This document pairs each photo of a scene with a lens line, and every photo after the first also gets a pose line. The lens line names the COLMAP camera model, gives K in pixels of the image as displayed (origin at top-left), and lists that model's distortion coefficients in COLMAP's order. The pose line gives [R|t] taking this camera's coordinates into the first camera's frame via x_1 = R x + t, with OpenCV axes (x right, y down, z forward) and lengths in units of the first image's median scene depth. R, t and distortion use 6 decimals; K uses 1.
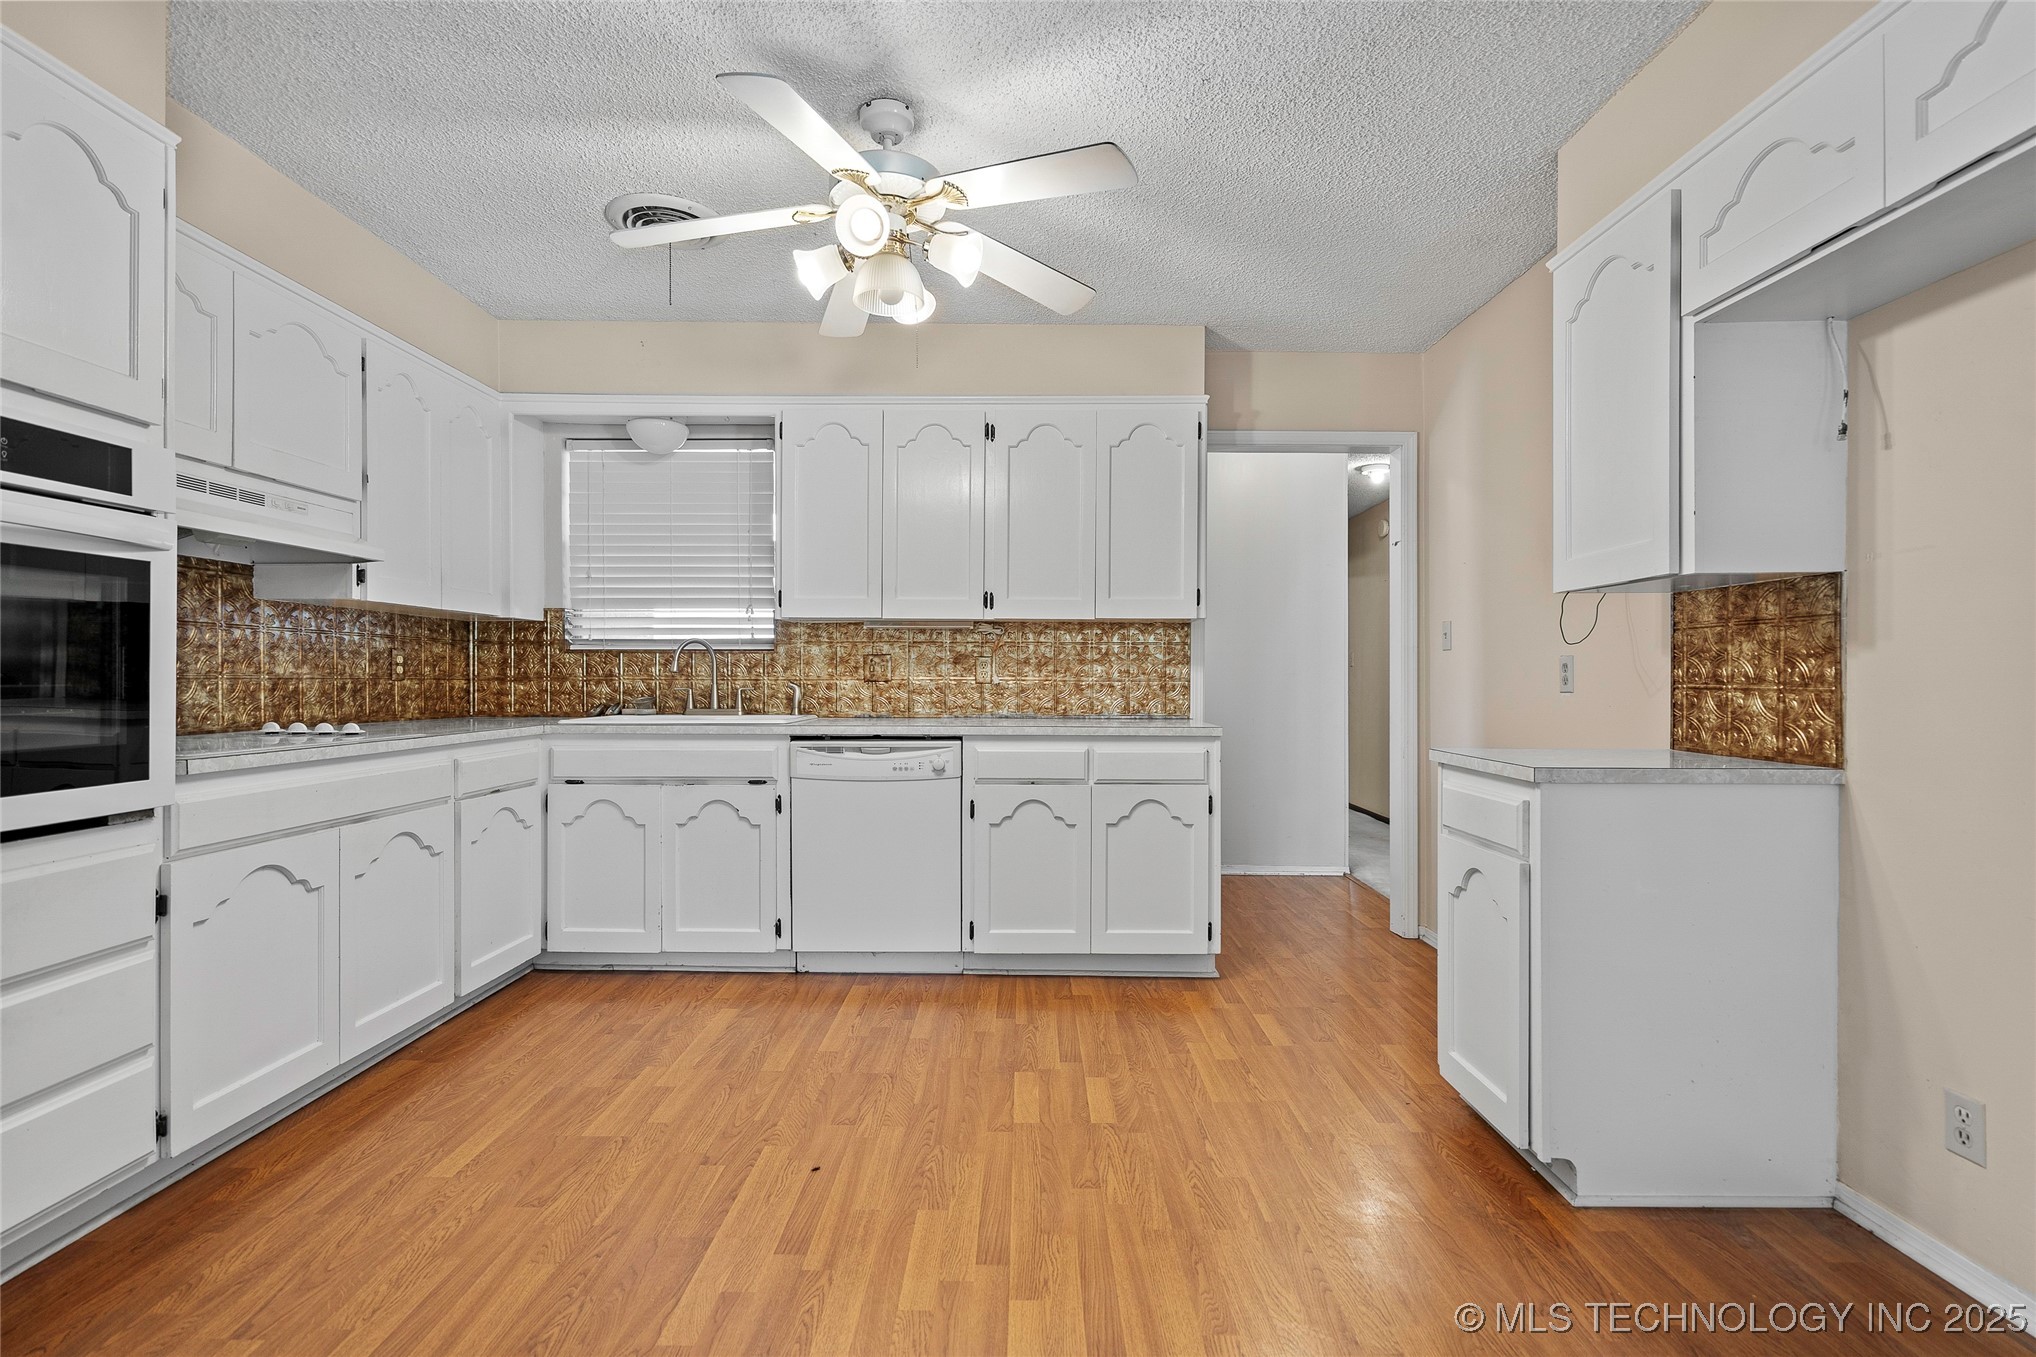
lens RADIAL K [[938.2, 0, 1019.3], [0, 938.2, 680.3], [0, 0, 1]] dist [0.001637, 0.000826]
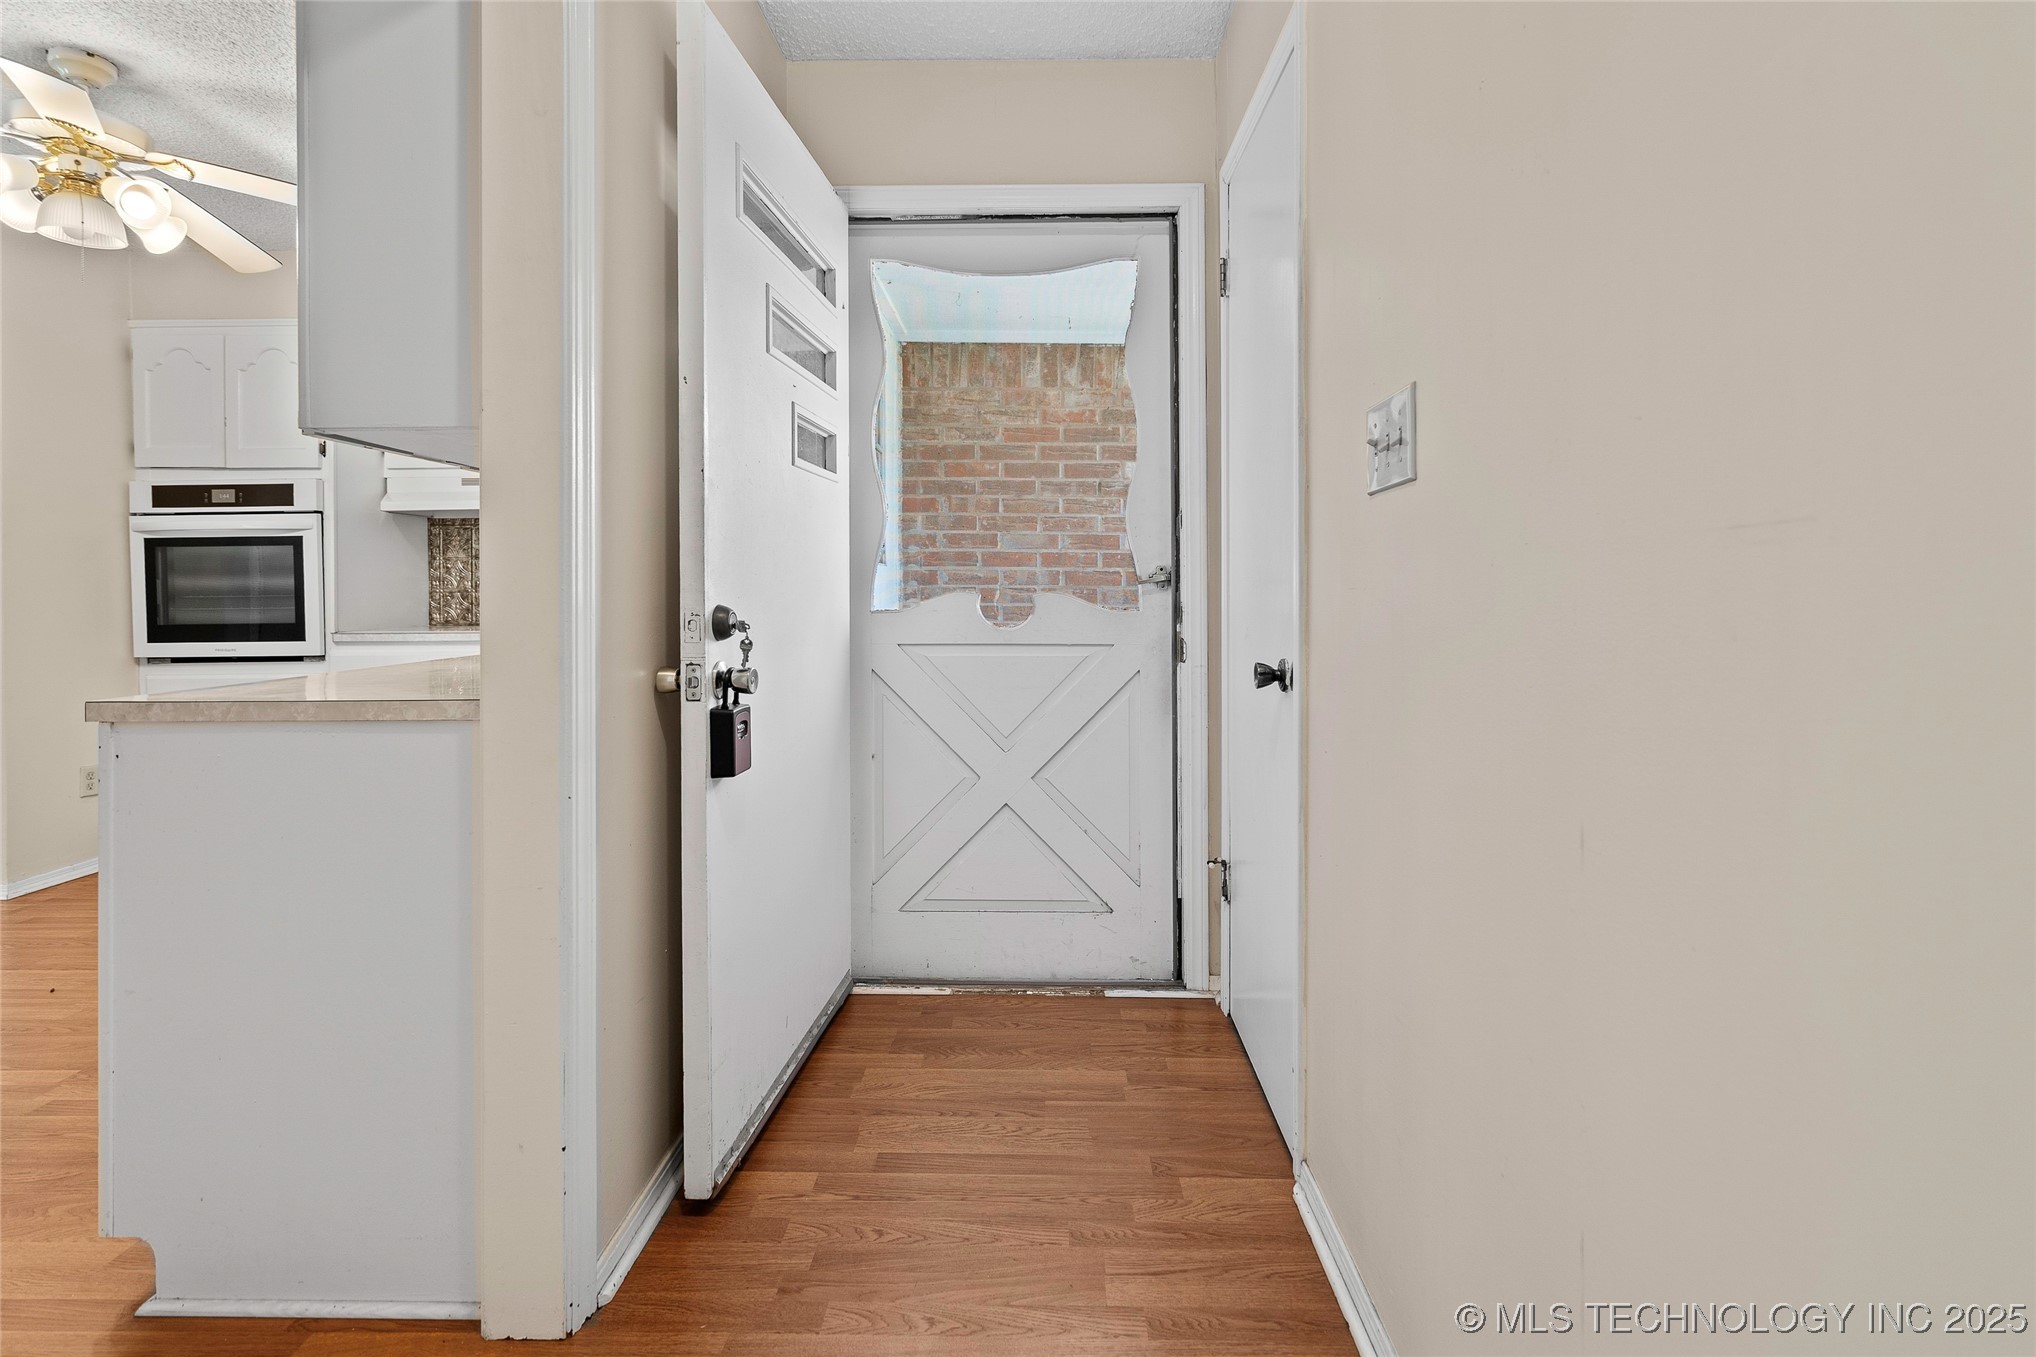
lens RADIAL K [[984.2, 0, 1014.7], [0, 984.2, 595.6], [0, 0, 1]] dist [0.011246, 0.000097]
pose [[-0.028540, 0.001917, -0.999591, 0.660753], [0.005993, 0.999981, 0.001746, 0.006118], [0.999575, -0.005941, -0.028551, 1.437127]]
